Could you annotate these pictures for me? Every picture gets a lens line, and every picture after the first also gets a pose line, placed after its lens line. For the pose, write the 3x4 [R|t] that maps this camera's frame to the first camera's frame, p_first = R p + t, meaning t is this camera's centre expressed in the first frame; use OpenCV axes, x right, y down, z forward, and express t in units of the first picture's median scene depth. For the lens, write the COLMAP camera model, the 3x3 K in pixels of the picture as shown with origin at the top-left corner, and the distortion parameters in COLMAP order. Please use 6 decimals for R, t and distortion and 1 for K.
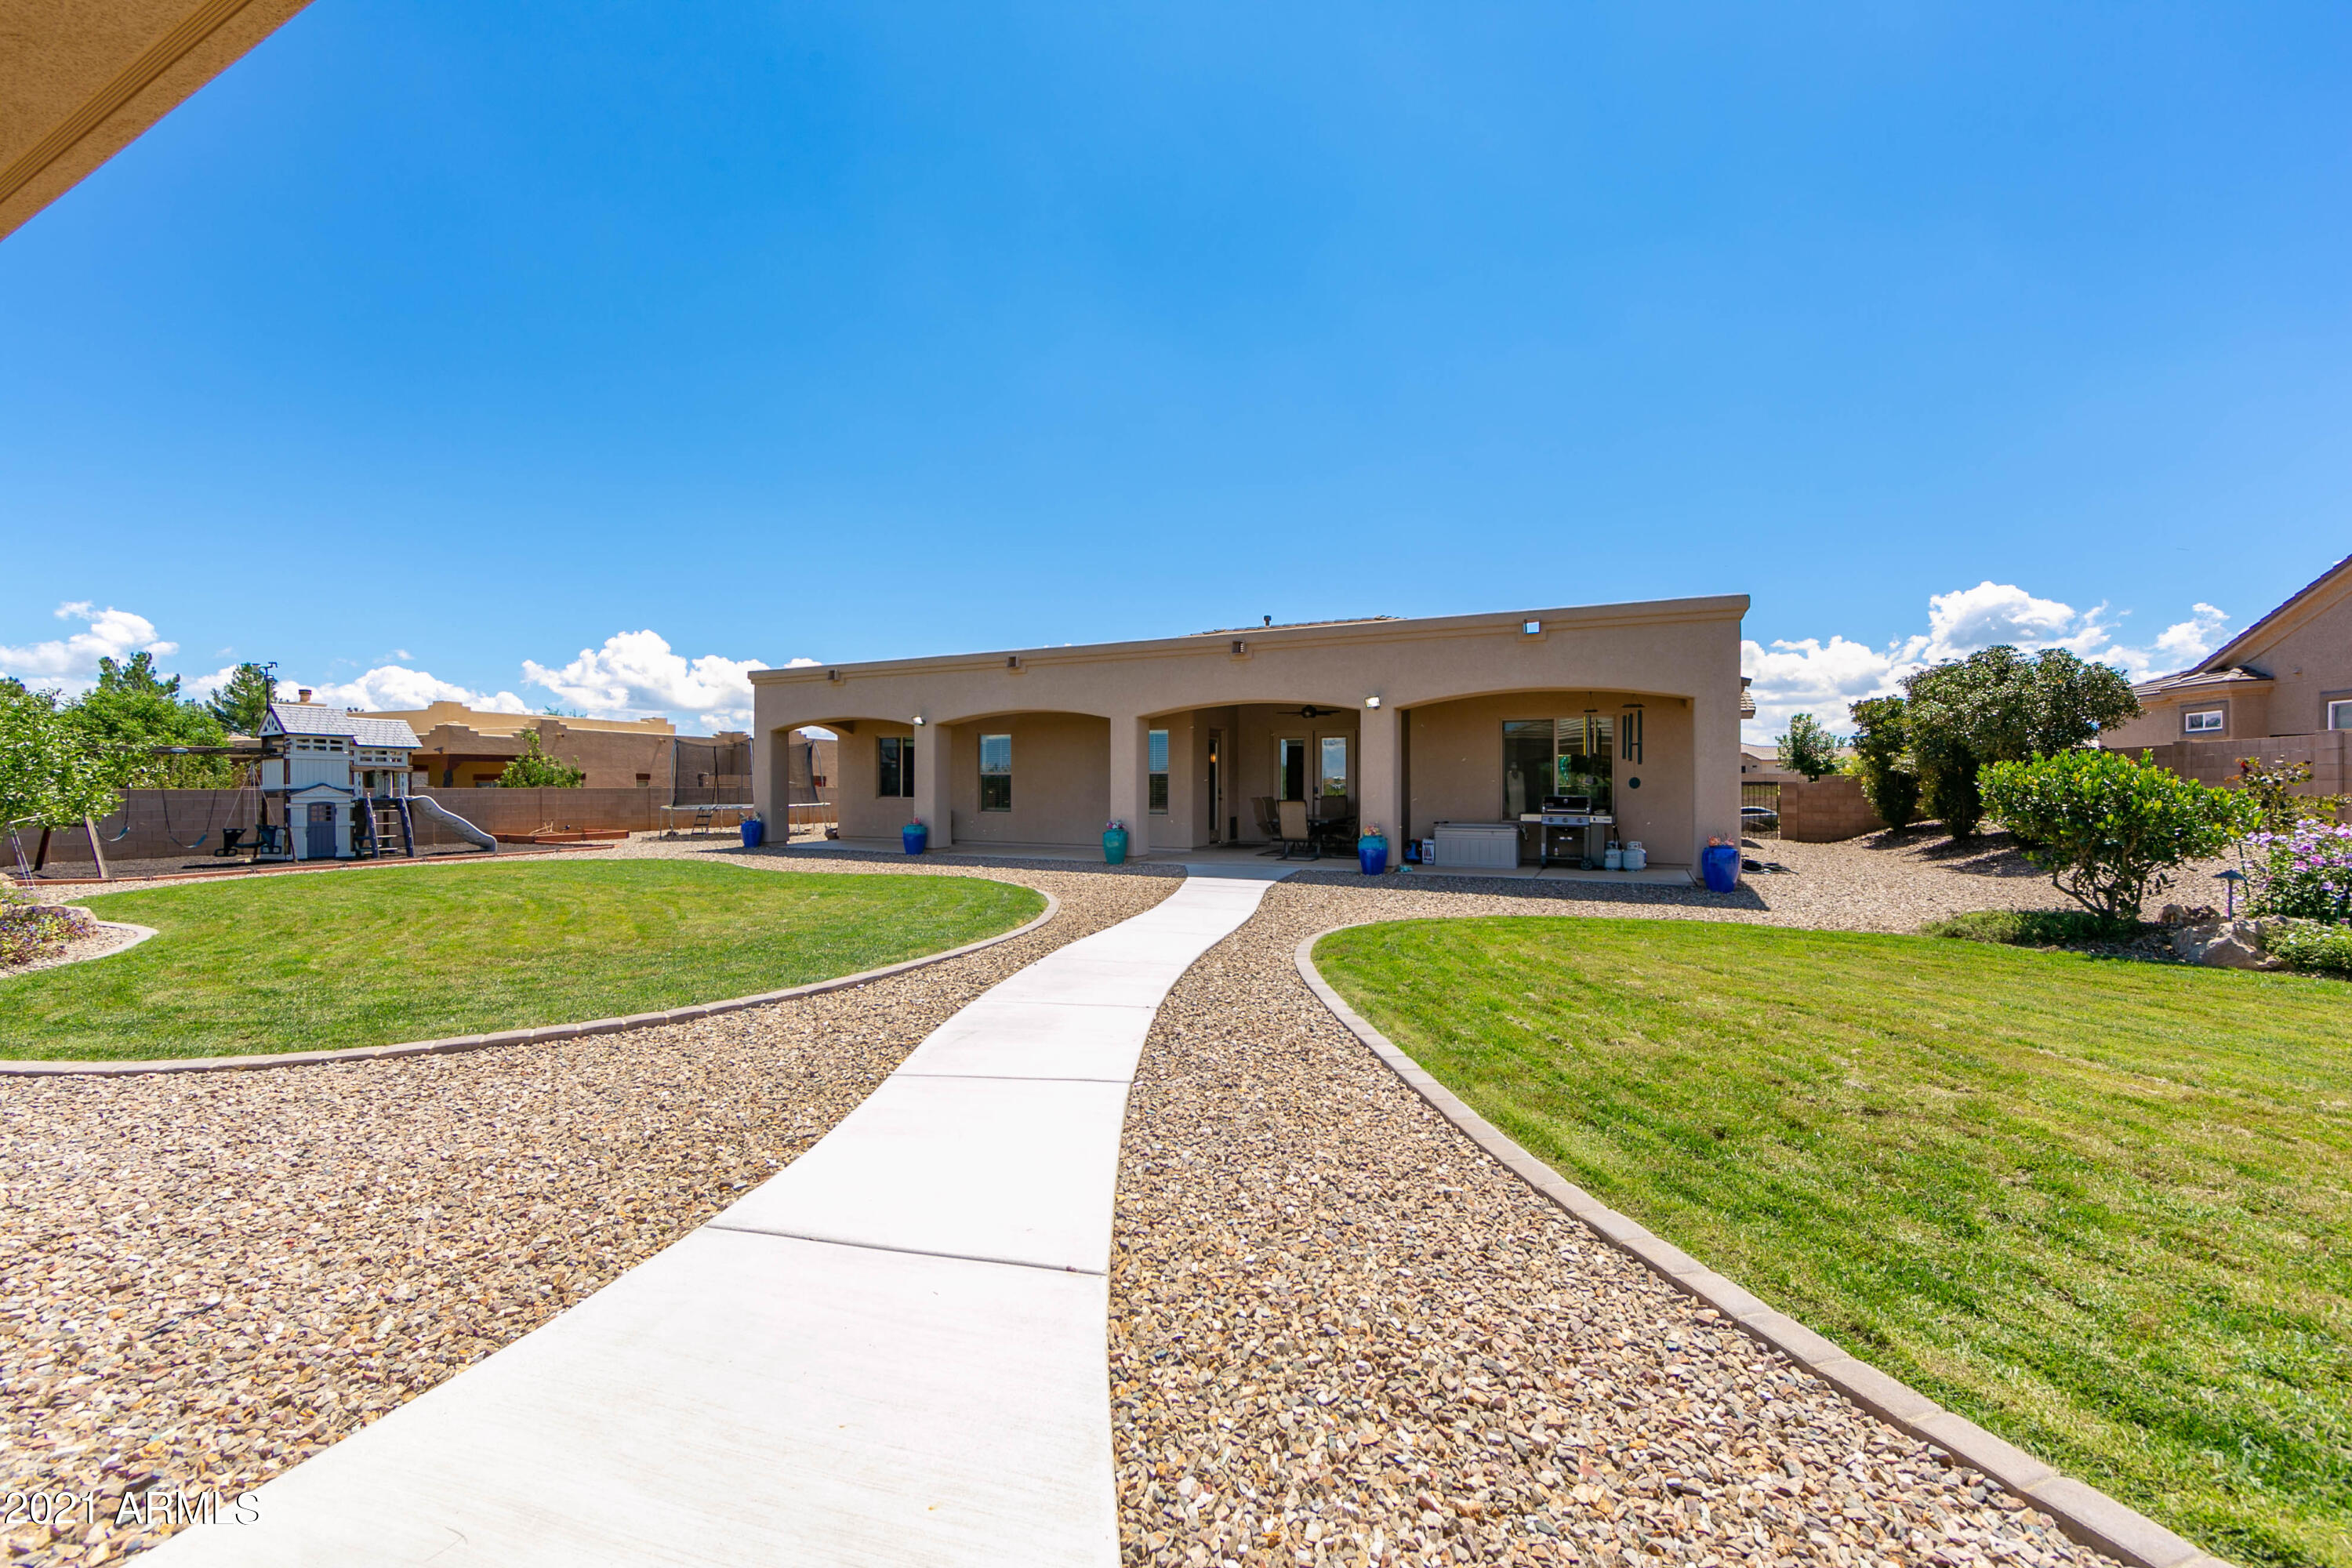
lens RADIAL K [[924.1, 0, 1178.2], [0, 924.1, 787.8], [0, 0, 1]] dist [-0.000637, 0.000456]
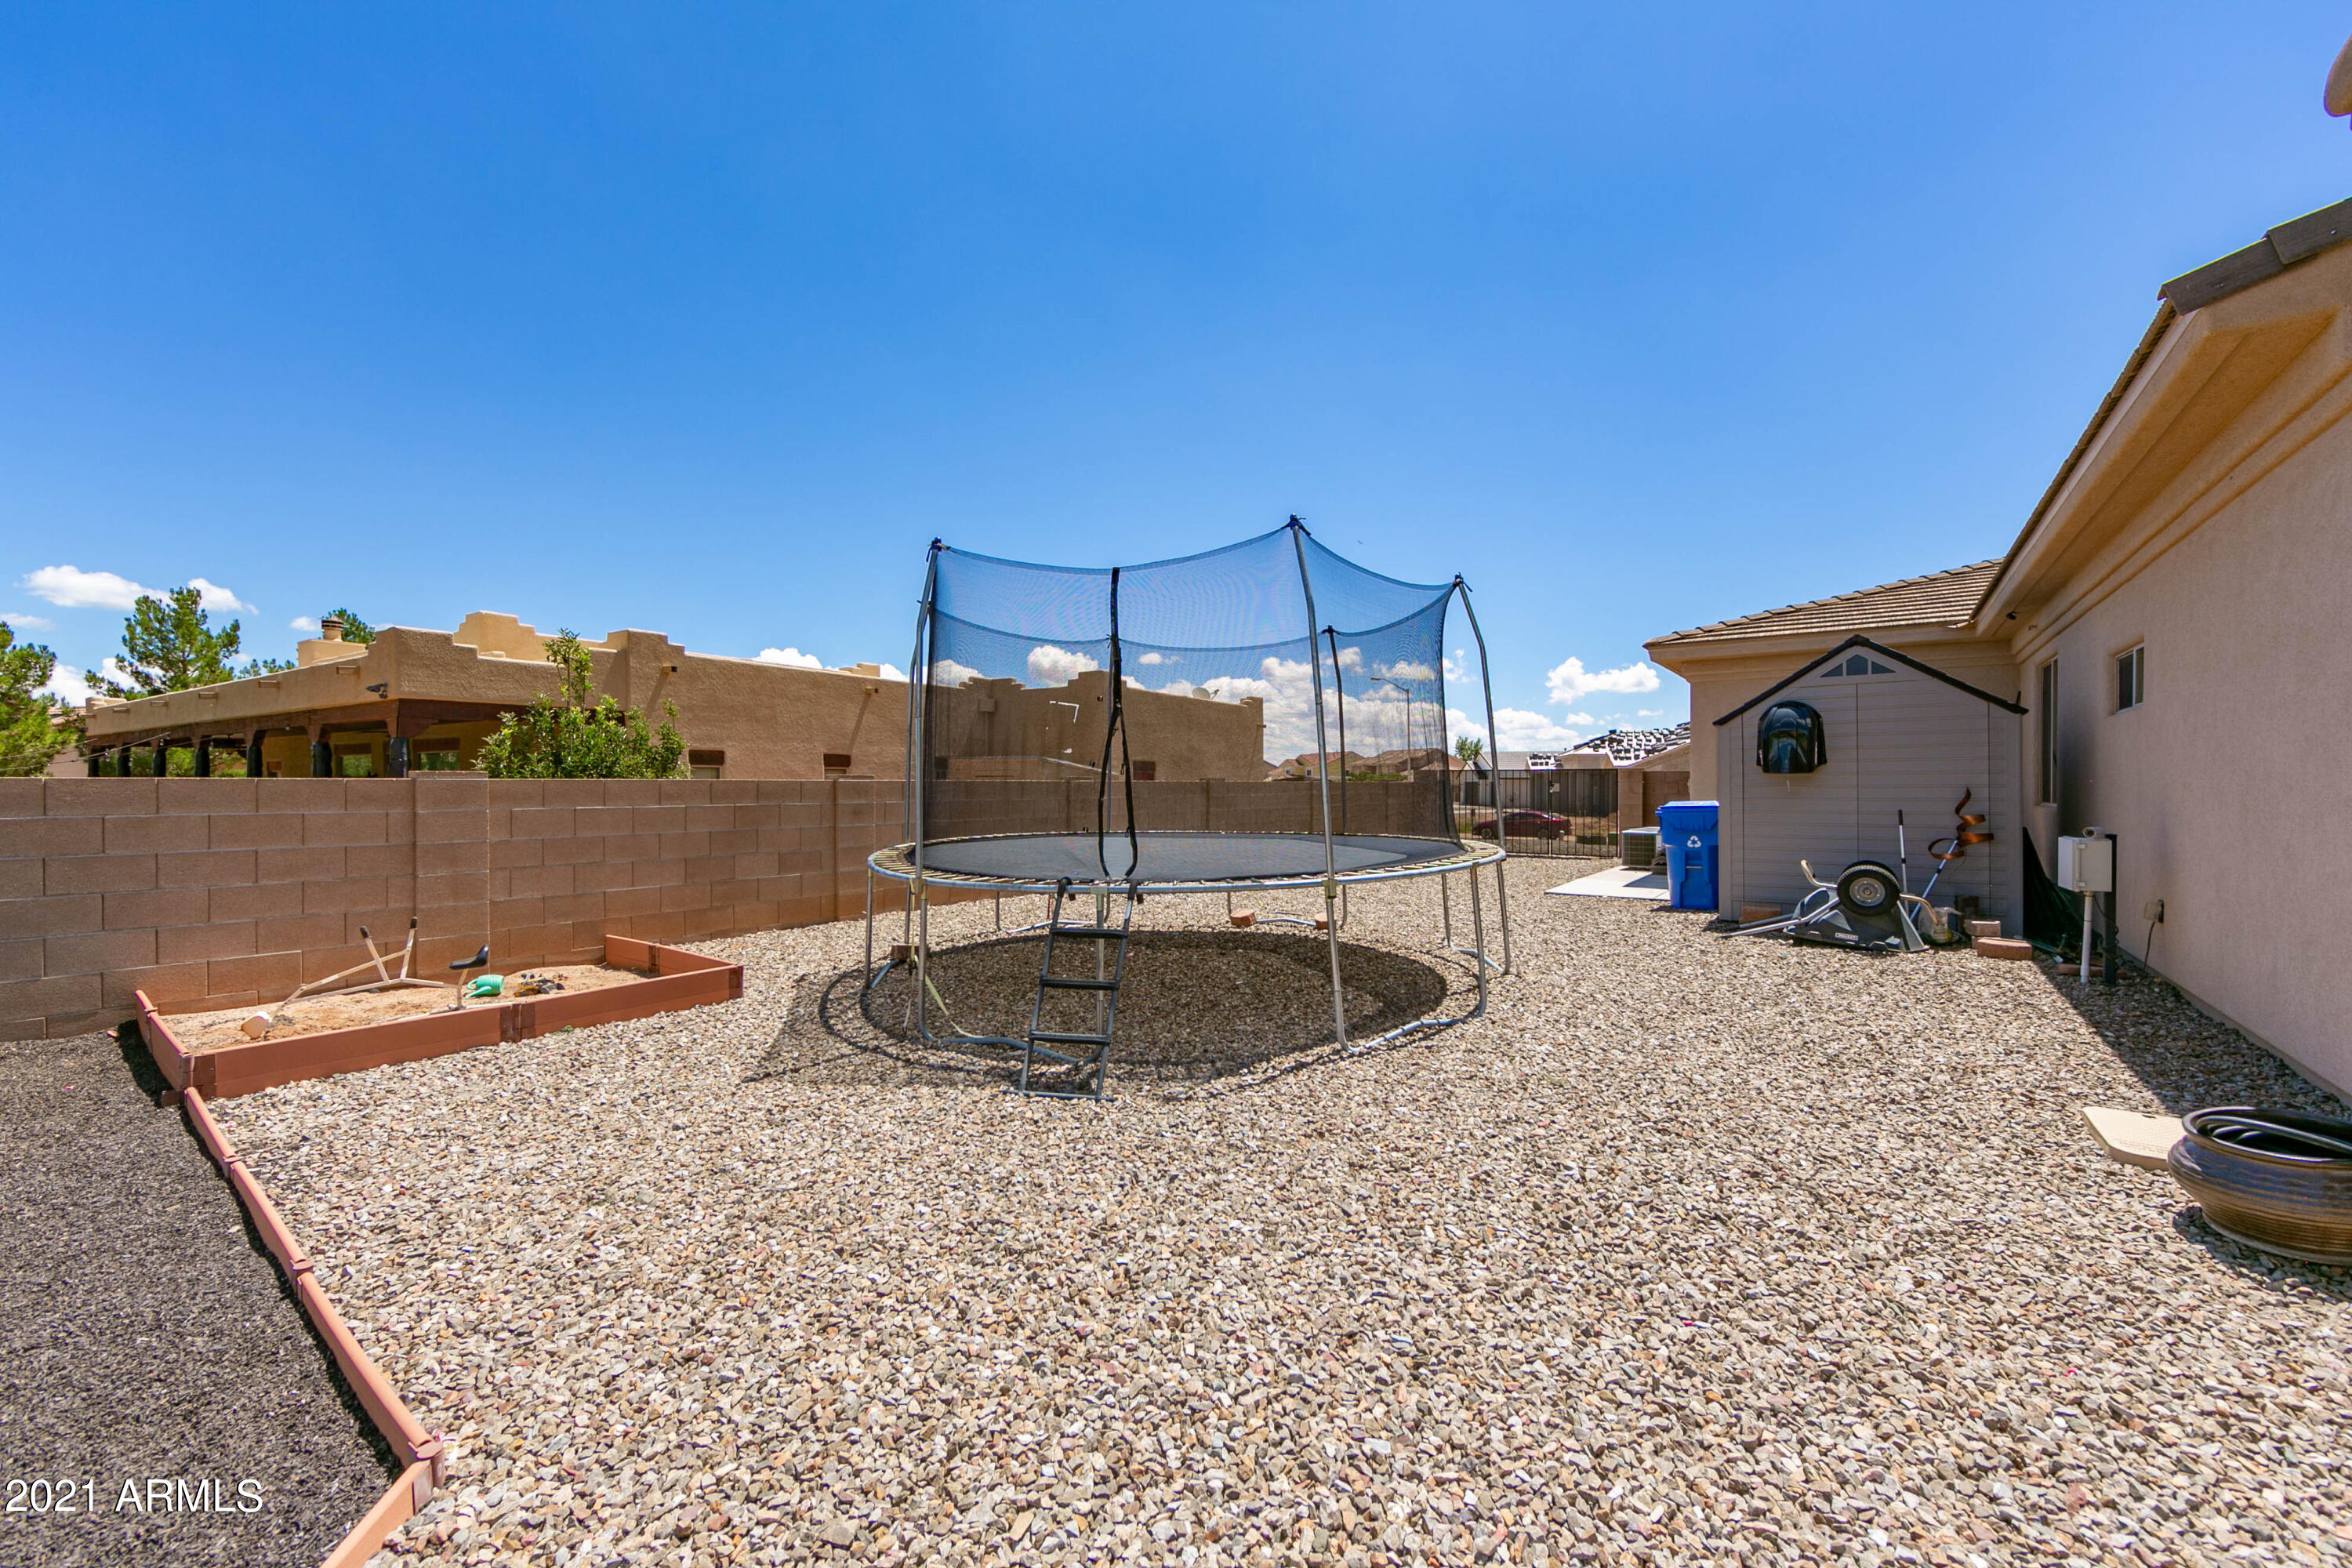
lens RADIAL K [[924.1, 0, 1171.0], [0, 924.1, 781.0], [0, 0, 1]] dist [-0.000637, 0.000456]
pose [[0.980343, -0.003323, -0.197275, -0.310513], [0.003797, 0.999991, 0.002024, -0.000539], [0.197266, -0.002733, 0.980346, 0.559182]]
